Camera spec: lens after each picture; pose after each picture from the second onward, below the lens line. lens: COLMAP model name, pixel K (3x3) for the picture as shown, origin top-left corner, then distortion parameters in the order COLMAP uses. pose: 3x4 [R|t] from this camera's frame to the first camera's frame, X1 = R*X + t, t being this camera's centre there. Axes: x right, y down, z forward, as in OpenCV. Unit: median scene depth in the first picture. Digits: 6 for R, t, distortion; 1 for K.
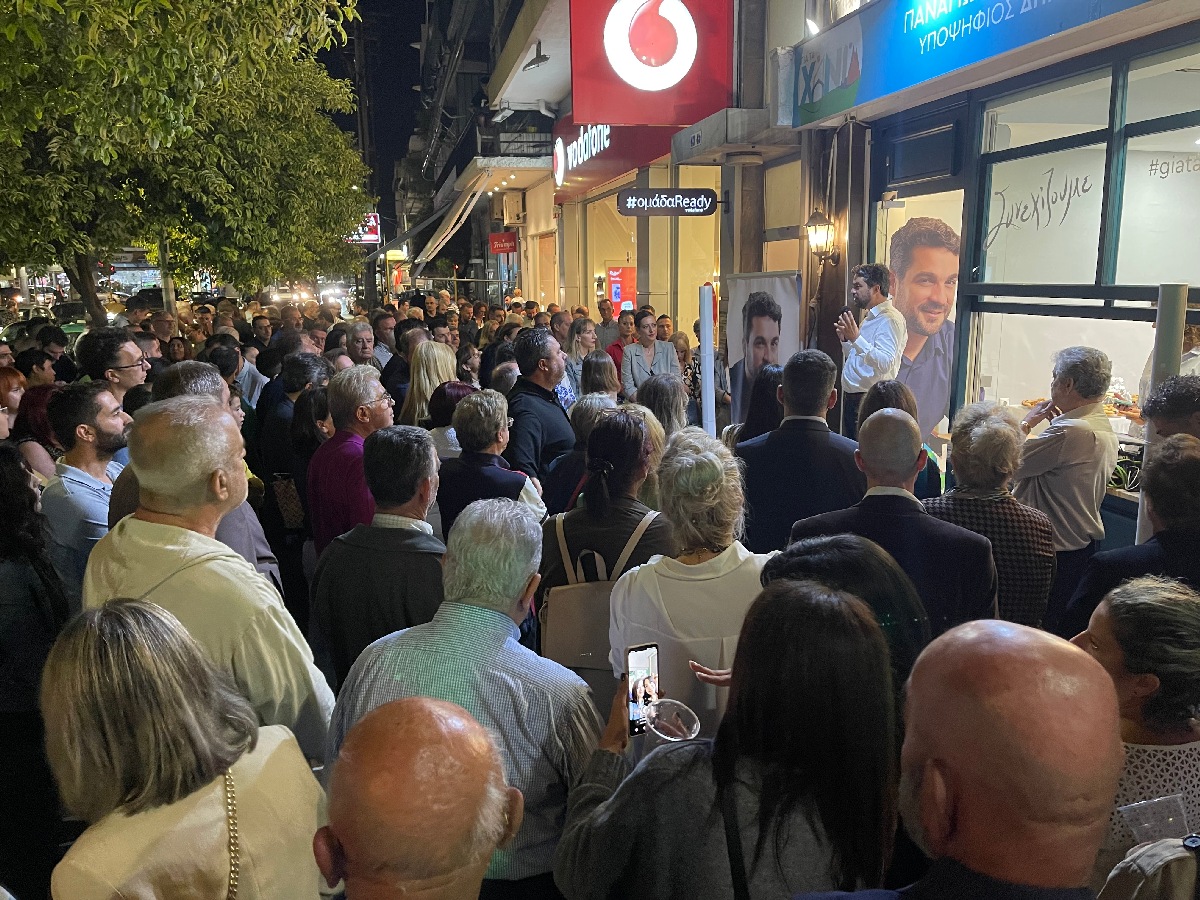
lens RADIAL K [[918.4, 0, 600.0], [0, 918.4, 450.0], [0, 0, 1]] dist [0.088435, -0.115232]
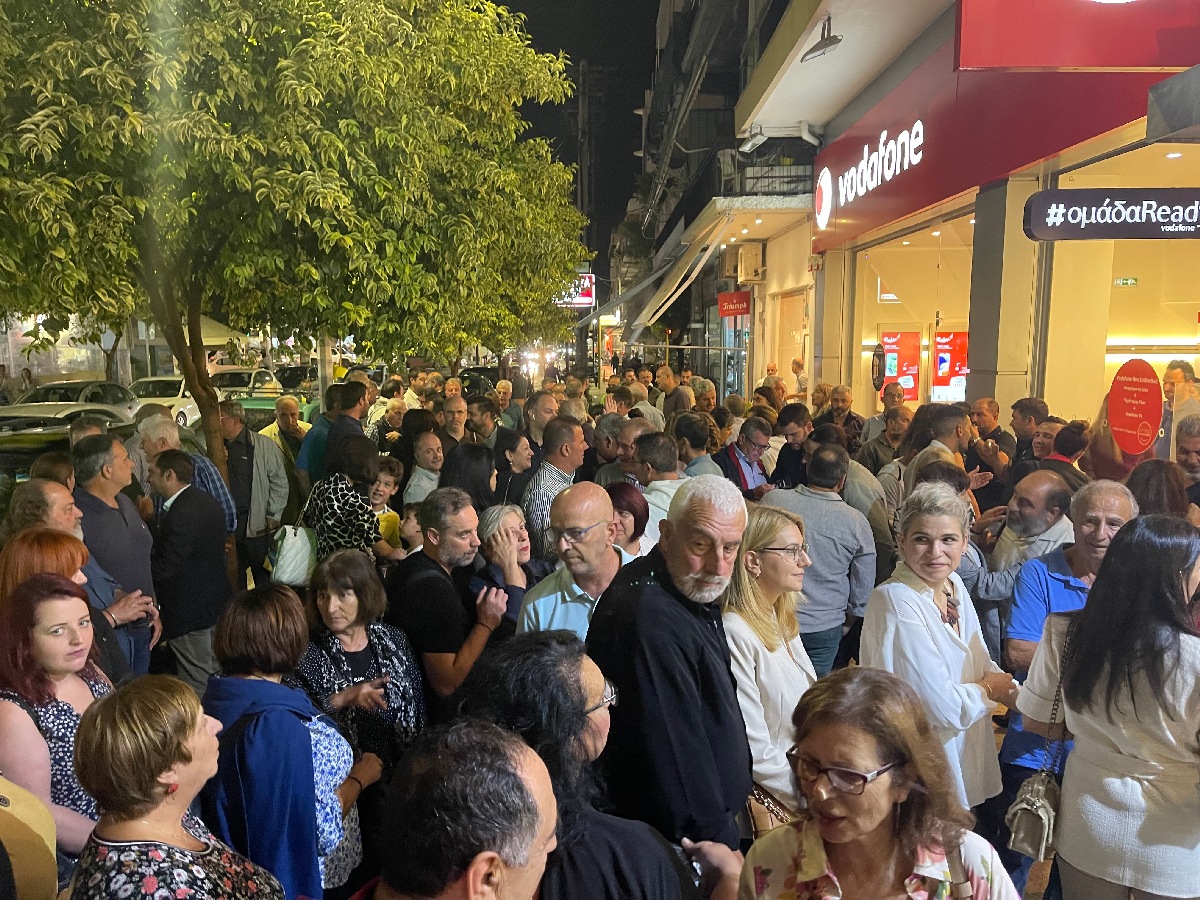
lens RADIAL K [[918.4, 0, 600.0], [0, 918.4, 450.0], [0, 0, 1]] dist [0.088435, -0.115232]
pose [[0.975752, 0.031105, -0.216656, -0.062272], [-0.045749, 0.996970, -0.062905, -0.052795], [0.214043, 0.071291, 0.974219, 0.261436]]
